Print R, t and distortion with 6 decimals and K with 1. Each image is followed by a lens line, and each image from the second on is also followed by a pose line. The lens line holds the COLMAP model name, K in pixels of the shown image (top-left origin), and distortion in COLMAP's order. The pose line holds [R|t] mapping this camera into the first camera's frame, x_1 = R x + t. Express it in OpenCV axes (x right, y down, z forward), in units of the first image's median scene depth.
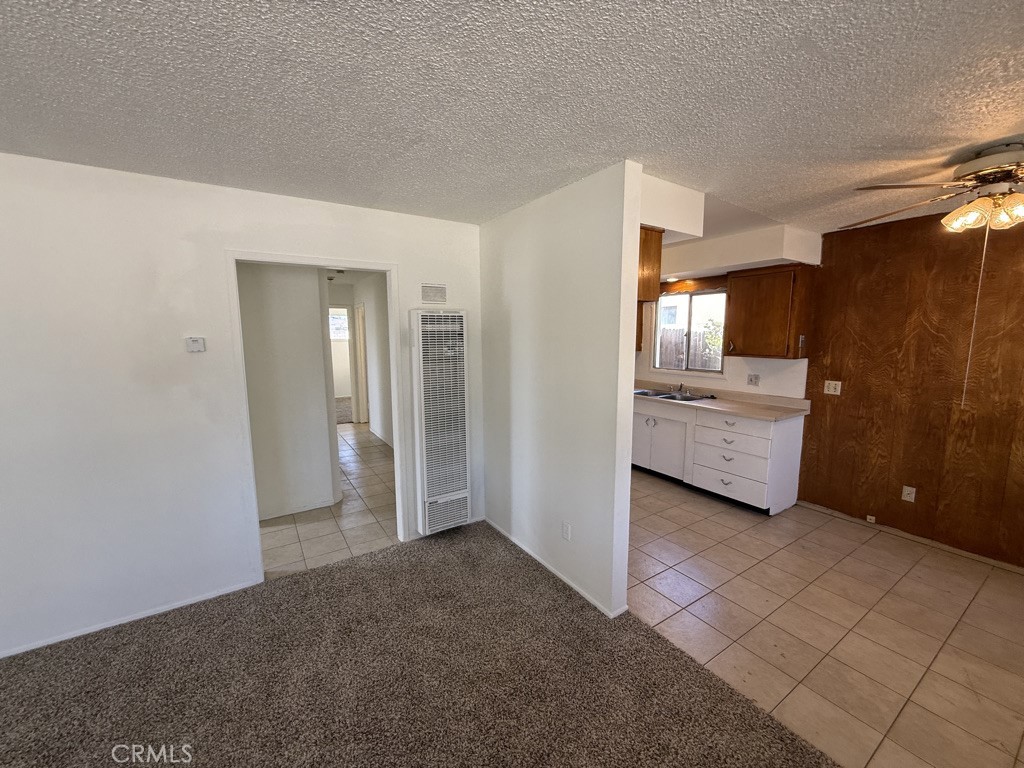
lens RADIAL K [[407.6, 0, 508.8], [0, 407.6, 387.2], [0, 0, 1]] dist [-0.000506, -0.000486]
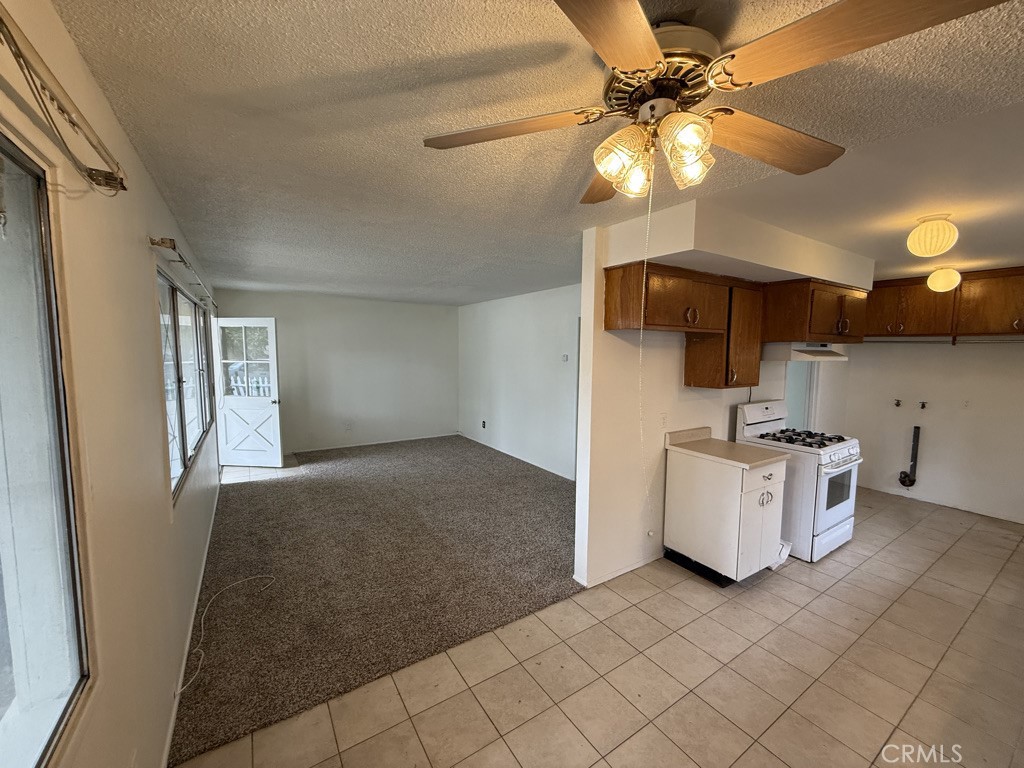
lens RADIAL K [[407.6, 0, 510.7], [0, 407.6, 384.7], [0, 0, 1]] dist [-0.000506, -0.000486]
pose [[0.003720, 0.095399, -0.995432, 1.126879], [-0.140342, 0.985637, 0.093936, -0.098770], [0.990096, 0.139351, 0.017055, 0.531553]]
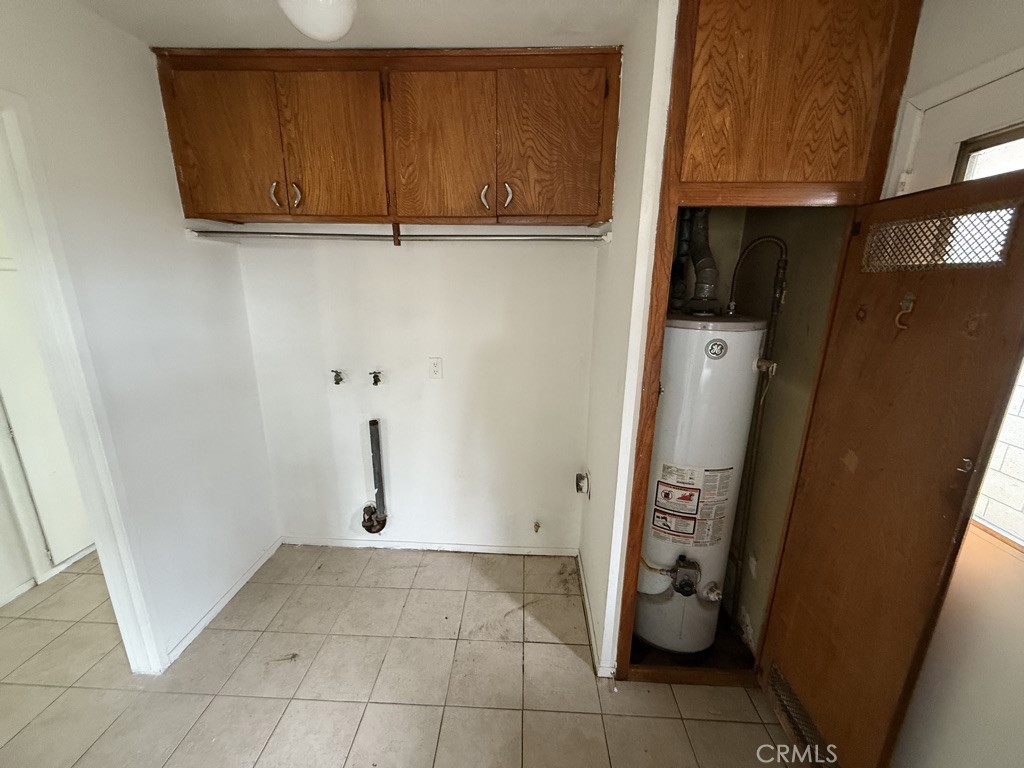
lens RADIAL K [[407.6, 0, 510.8], [0, 407.6, 382.2], [0, 0, 1]] dist [-0.000506, -0.000486]
pose [[0.819324, 0.157839, -0.551176, 0.240309], [-0.089690, 0.984808, 0.148692, -0.218520], [0.566272, -0.072392, 0.821033, 1.617761]]
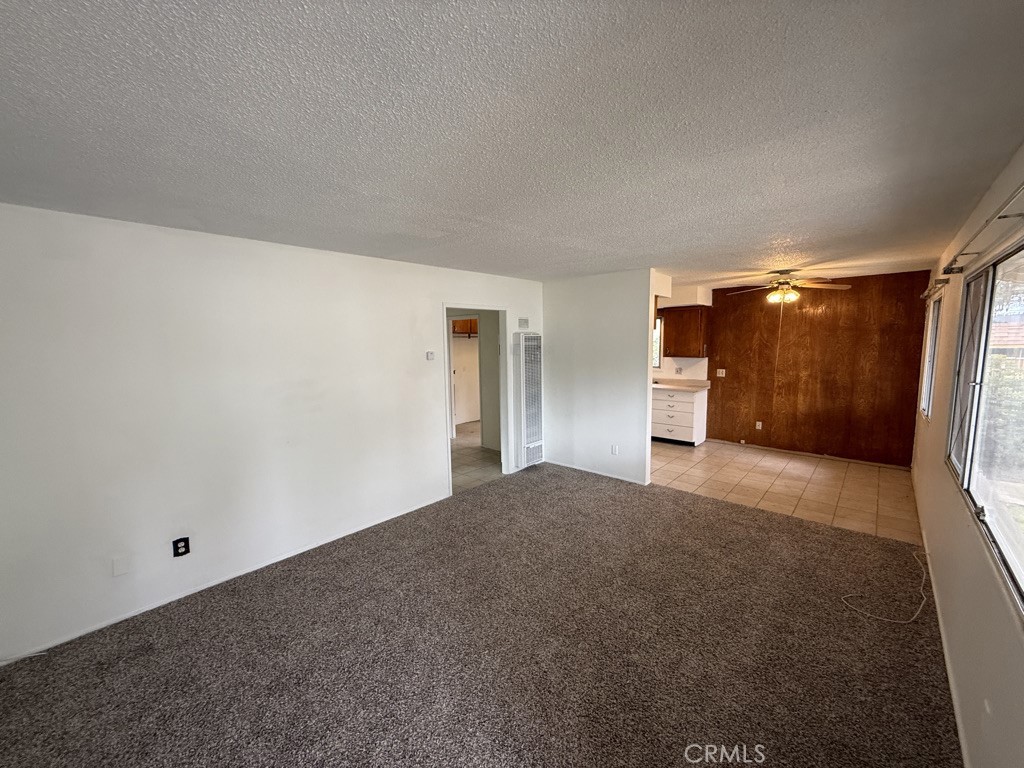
lens RADIAL K [[407.6, 0, 509.3], [0, 407.6, 387.0], [0, 0, 1]] dist [-0.000506, -0.000486]
pose [[0.966984, -0.039065, 0.251825, -0.690236], [0.043969, 0.998937, -0.013877, 0.055960], [-0.251015, 0.024491, 0.967673, -0.622565]]
